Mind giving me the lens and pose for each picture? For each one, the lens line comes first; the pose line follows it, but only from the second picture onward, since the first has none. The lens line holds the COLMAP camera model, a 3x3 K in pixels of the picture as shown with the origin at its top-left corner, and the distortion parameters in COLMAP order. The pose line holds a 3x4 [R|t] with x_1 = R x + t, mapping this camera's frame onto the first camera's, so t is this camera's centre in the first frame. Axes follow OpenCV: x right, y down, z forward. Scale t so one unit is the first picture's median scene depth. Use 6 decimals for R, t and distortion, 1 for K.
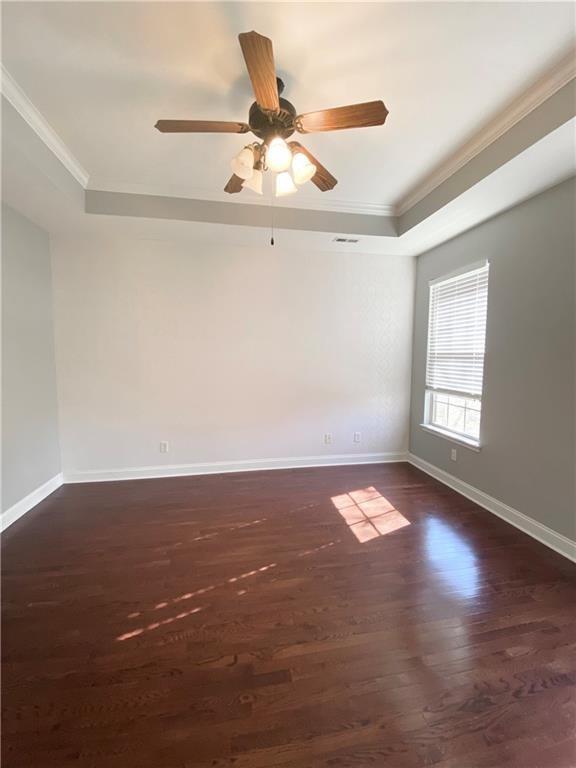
lens RADIAL K [[313.6, 0, 286.5], [0, 313.6, 388.5], [0, 0, 1]] dist [0.000518, 0.000006]
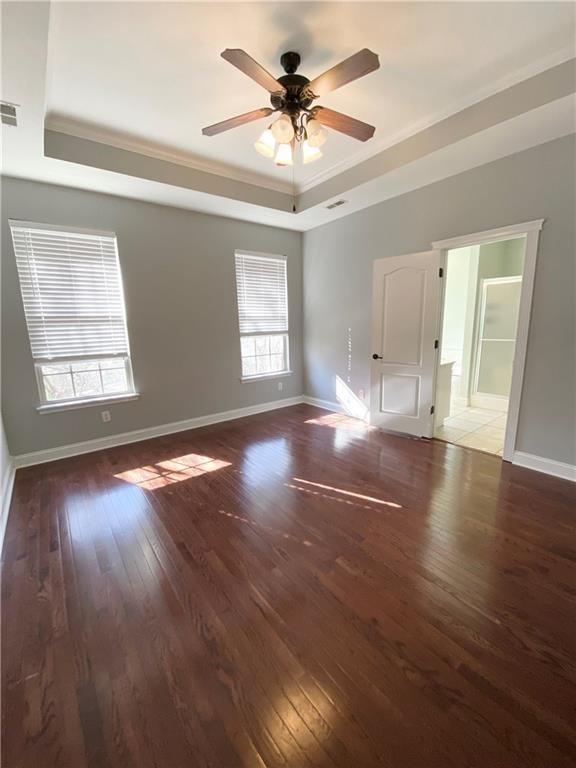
lens RADIAL K [[313.6, 0, 288.4], [0, 313.6, 381.1], [0, 0, 1]] dist [0.000518, 0.000006]
pose [[-0.458305, -0.150200, 0.876012, -0.678294], [0.119613, 0.966228, 0.228247, -0.070211], [-0.880710, 0.209389, -0.424861, 0.963788]]
